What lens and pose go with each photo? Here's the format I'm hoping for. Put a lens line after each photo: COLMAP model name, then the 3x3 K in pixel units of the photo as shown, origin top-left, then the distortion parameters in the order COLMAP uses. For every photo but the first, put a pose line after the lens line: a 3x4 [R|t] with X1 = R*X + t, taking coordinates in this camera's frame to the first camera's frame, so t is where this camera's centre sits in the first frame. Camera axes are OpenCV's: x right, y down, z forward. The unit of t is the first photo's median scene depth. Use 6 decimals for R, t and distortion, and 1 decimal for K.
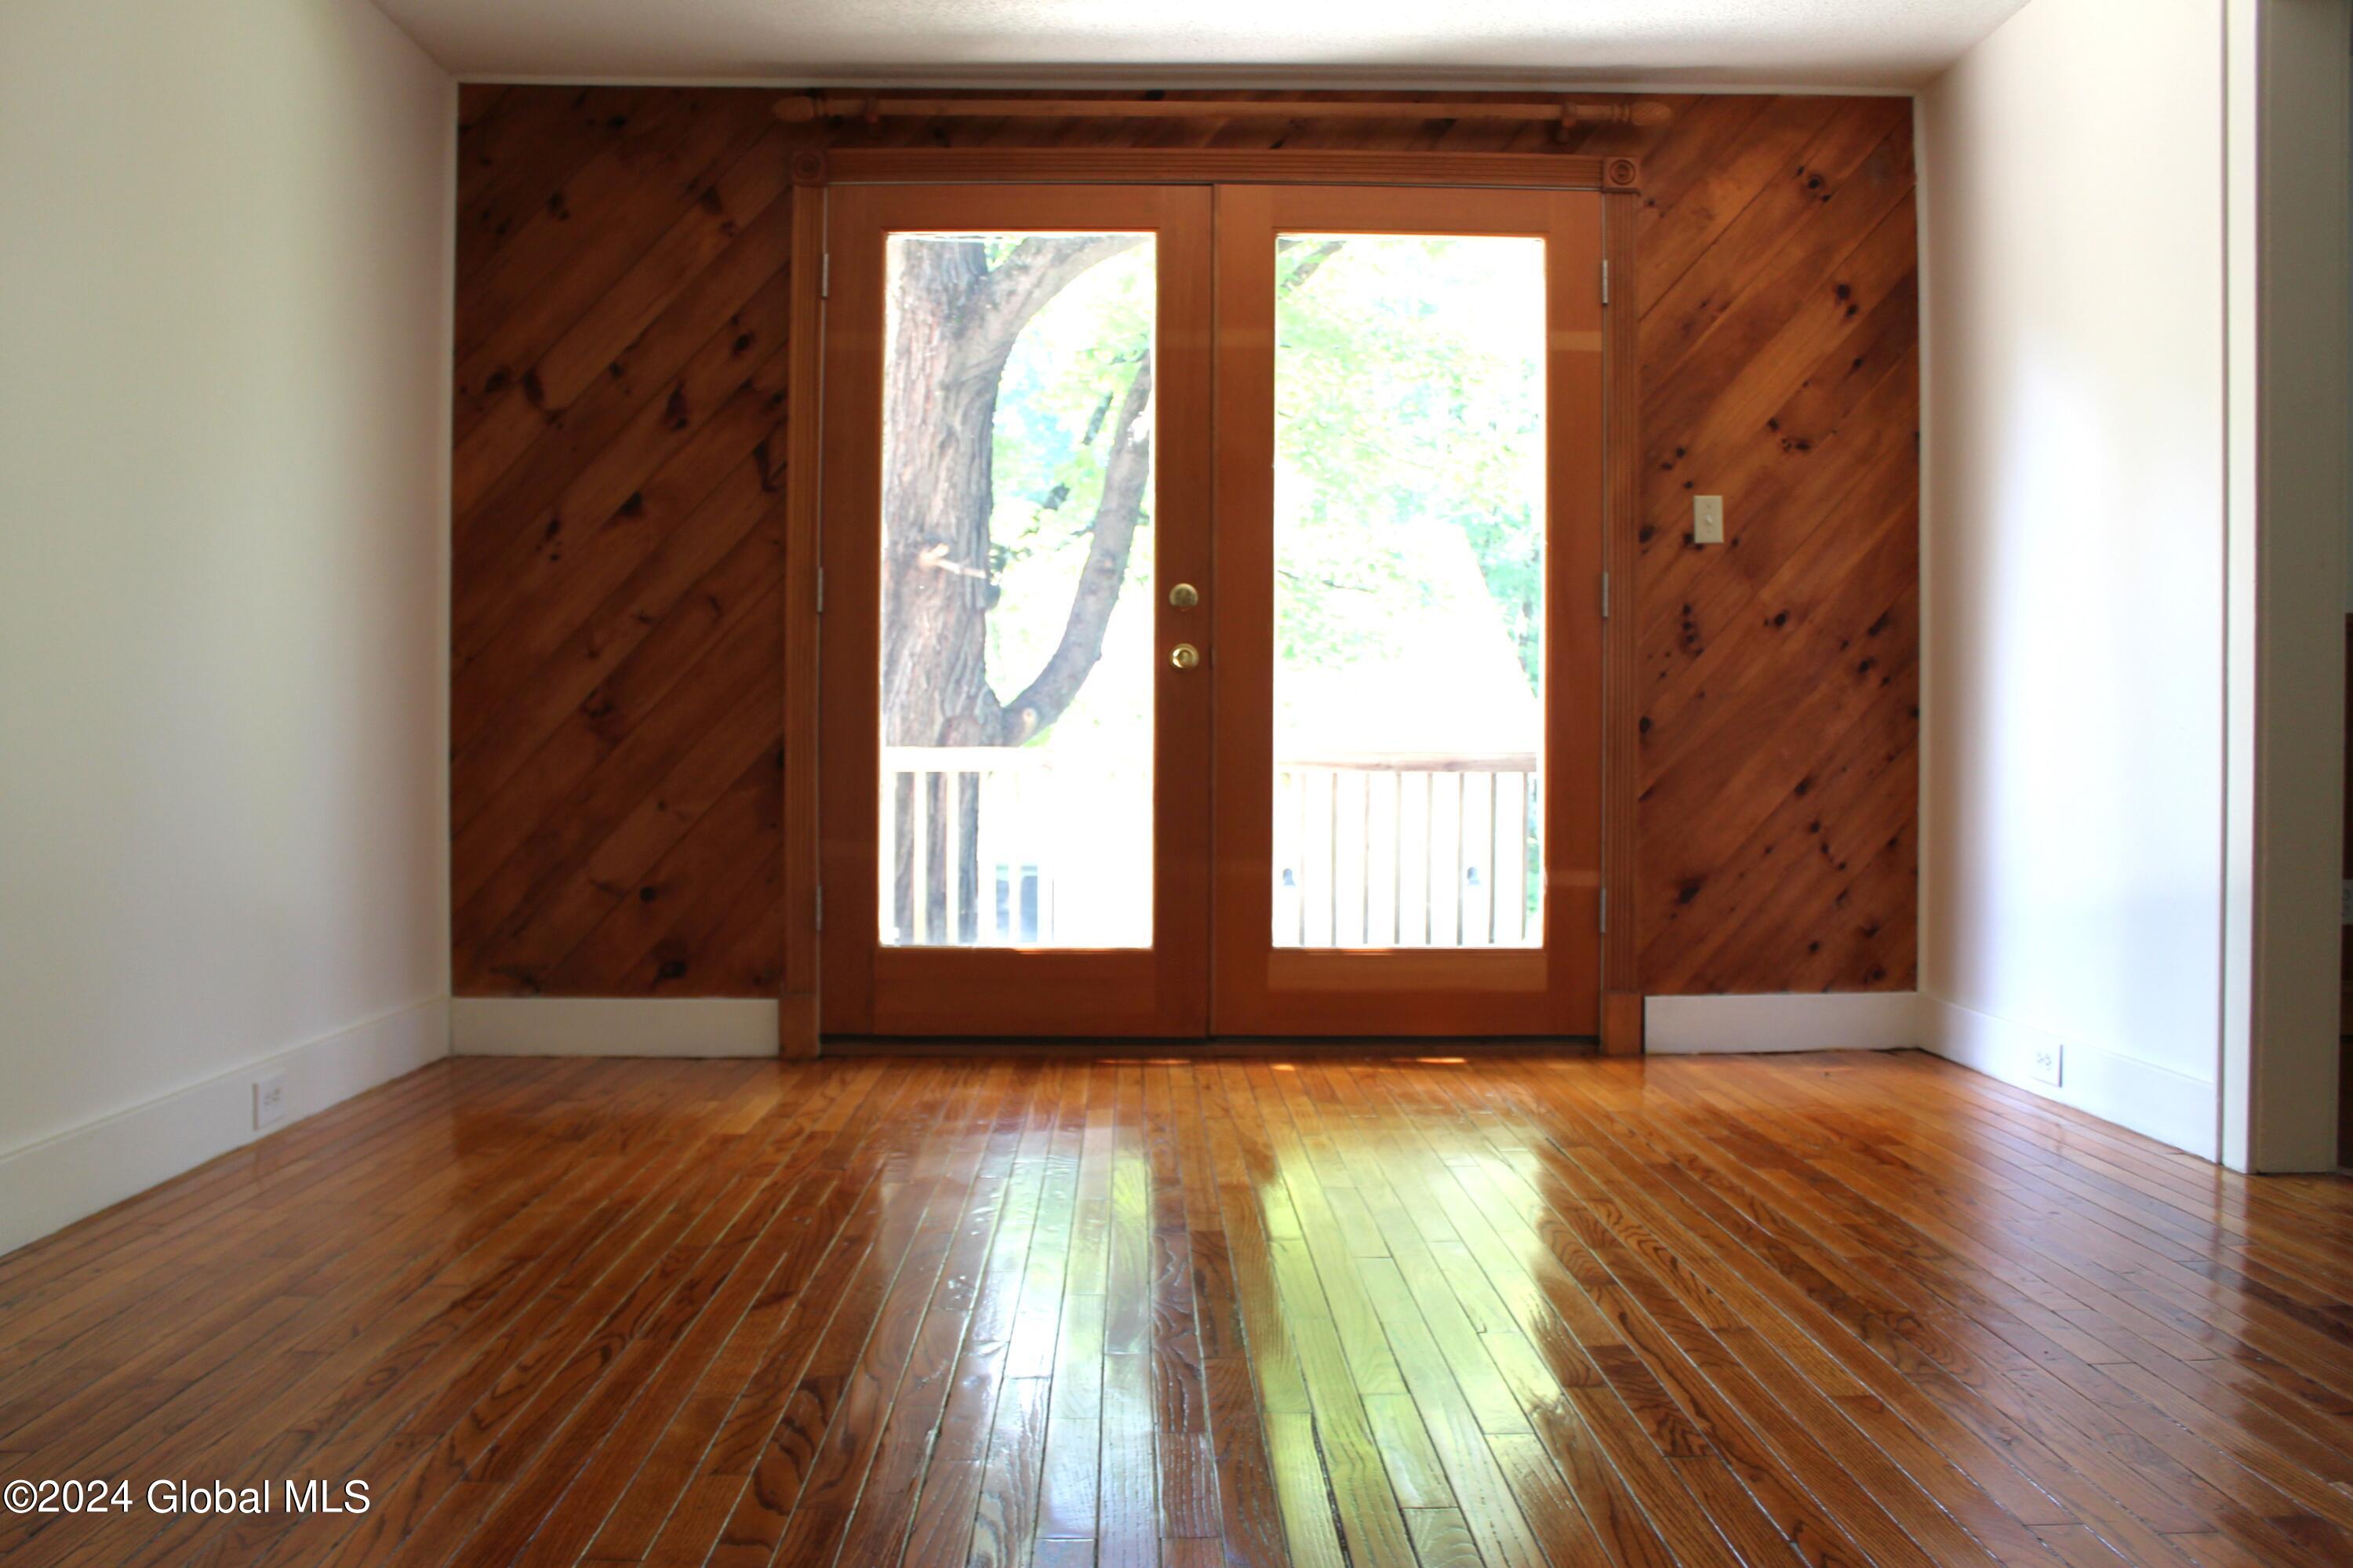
lens RADIAL K [[2016.4, 0, 1176.5], [0, 2016.4, 784.0], [0, 0, 1]] dist [-0.001926, 0.001052]
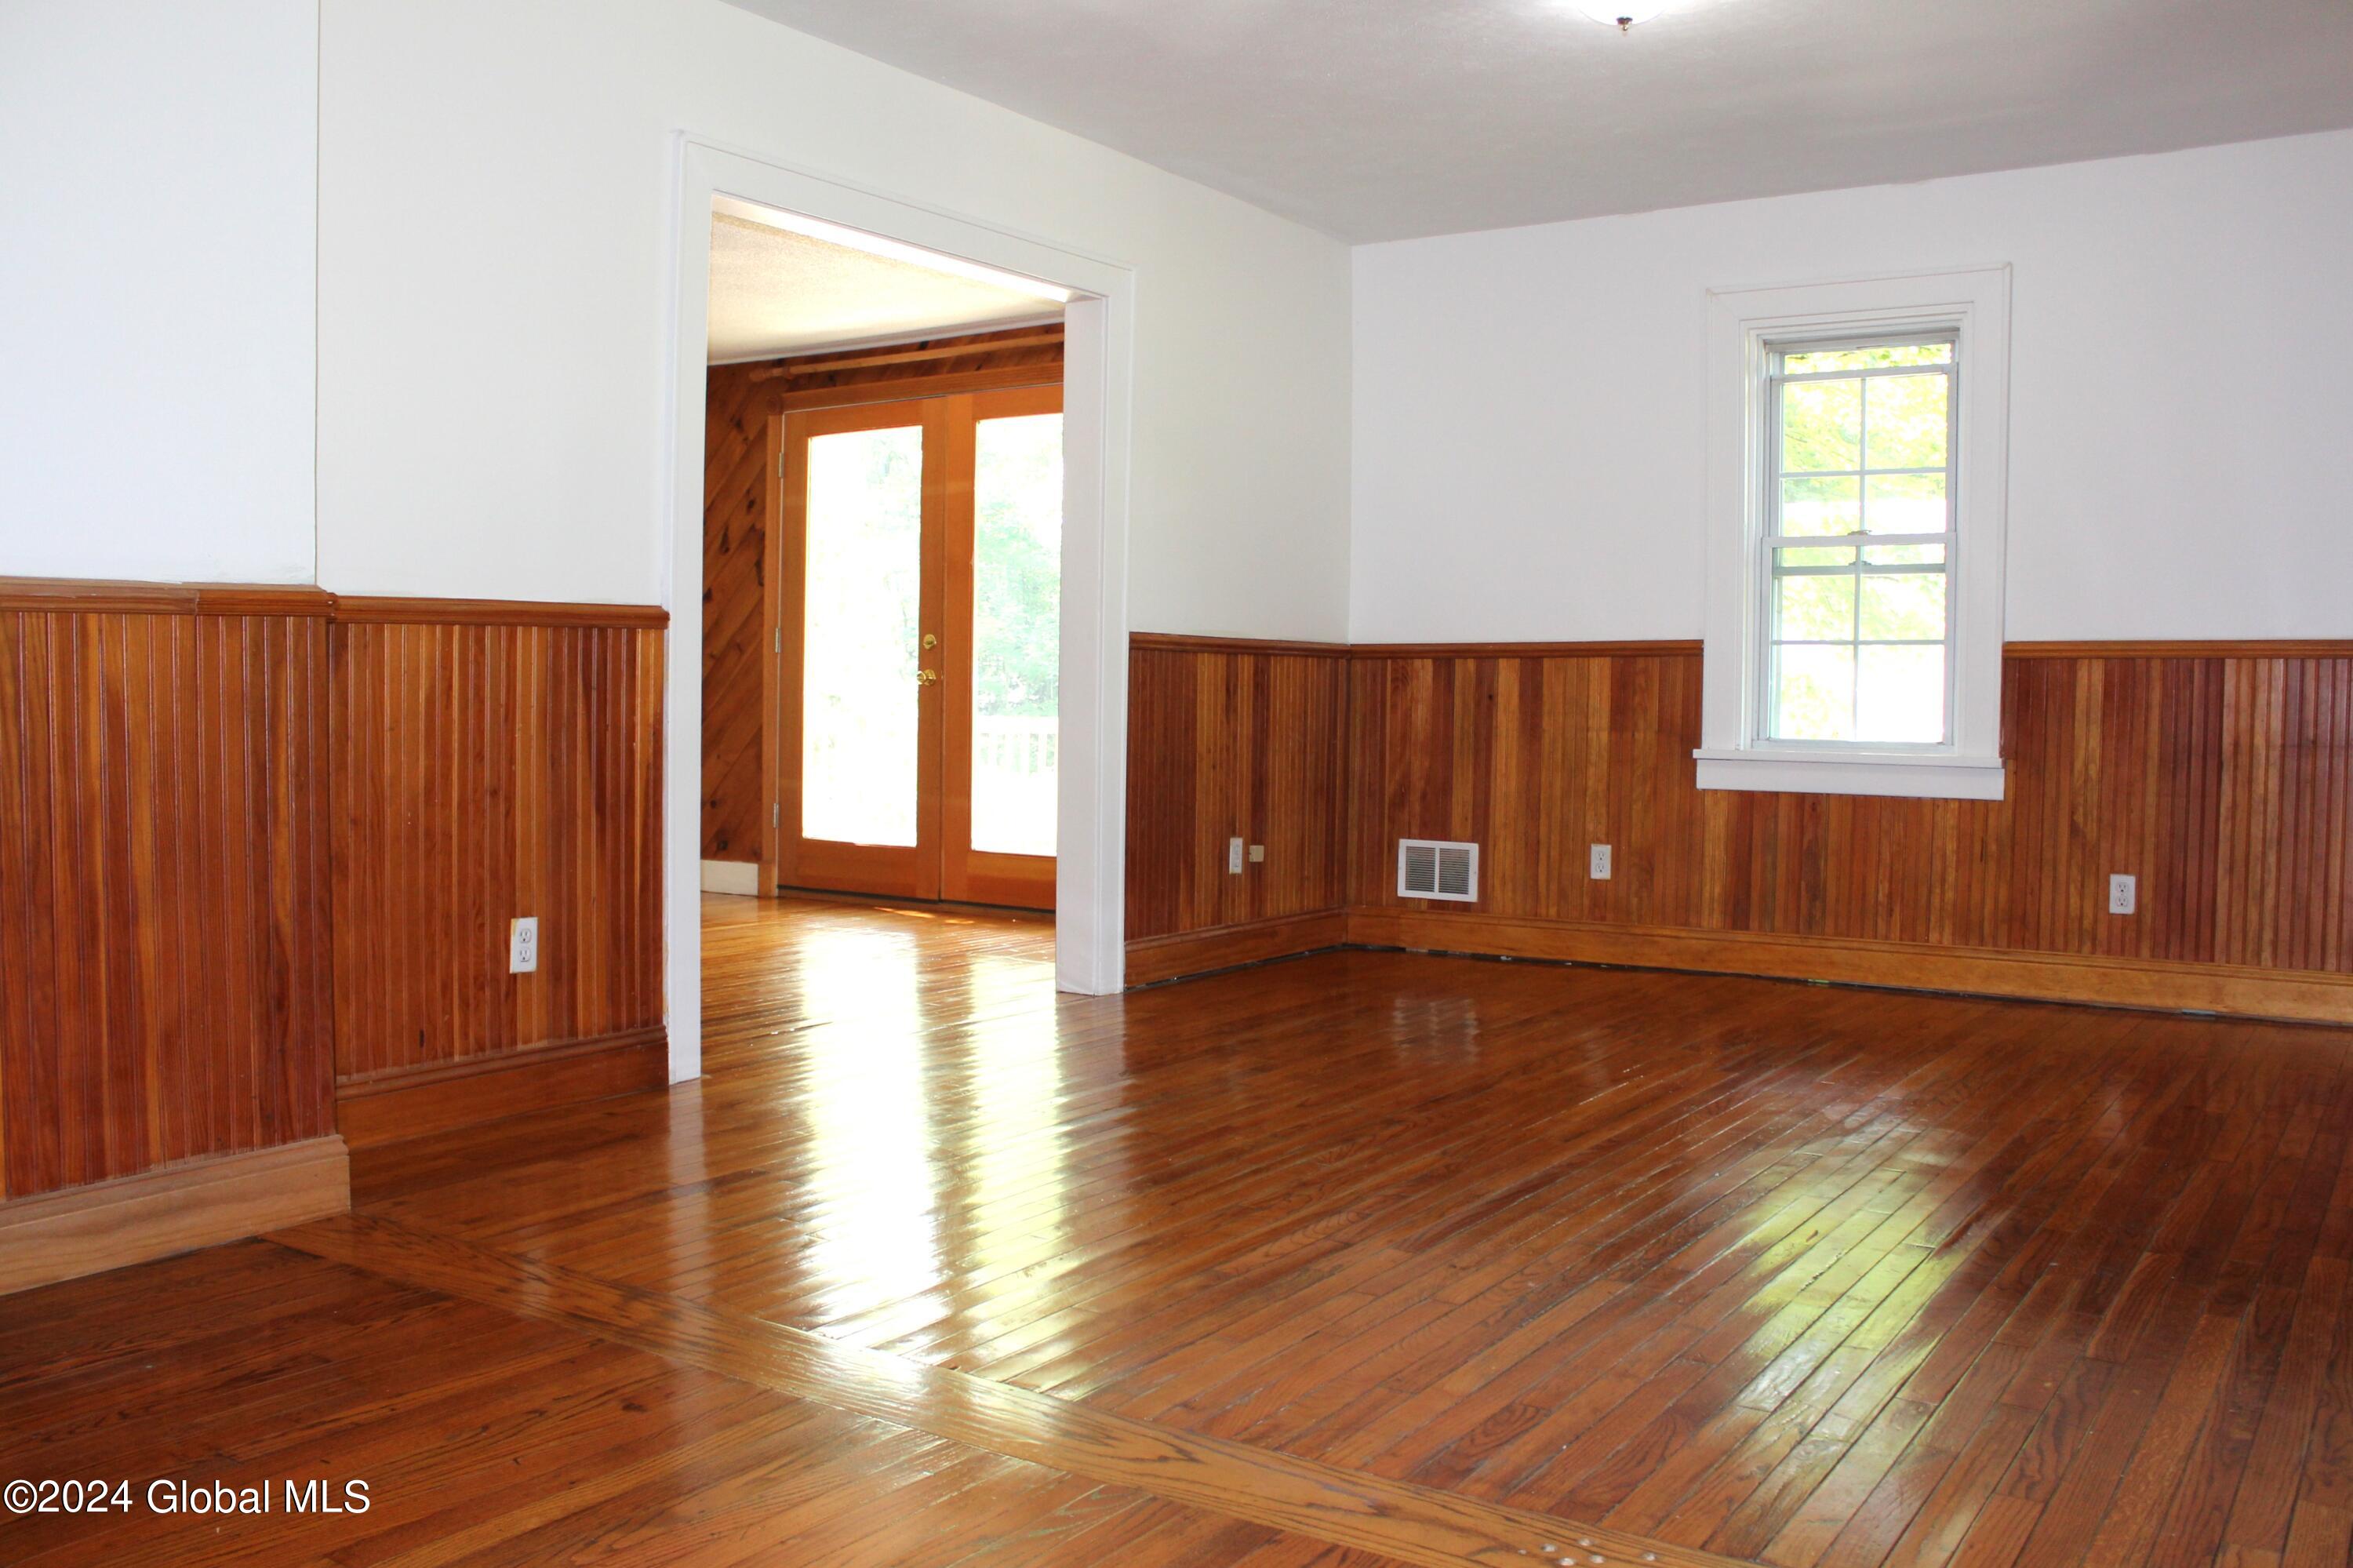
lens RADIAL K [[2016.4, 0, 1176.5], [0, 2016.4, 784.0], [0, 0, 1]] dist [-0.001926, 0.001052]
pose [[0.820139, 0.029338, -0.571411, 1.150043], [-0.009099, 0.999227, 0.038243, -0.039473], [0.572092, -0.026165, 0.819772, -0.281105]]
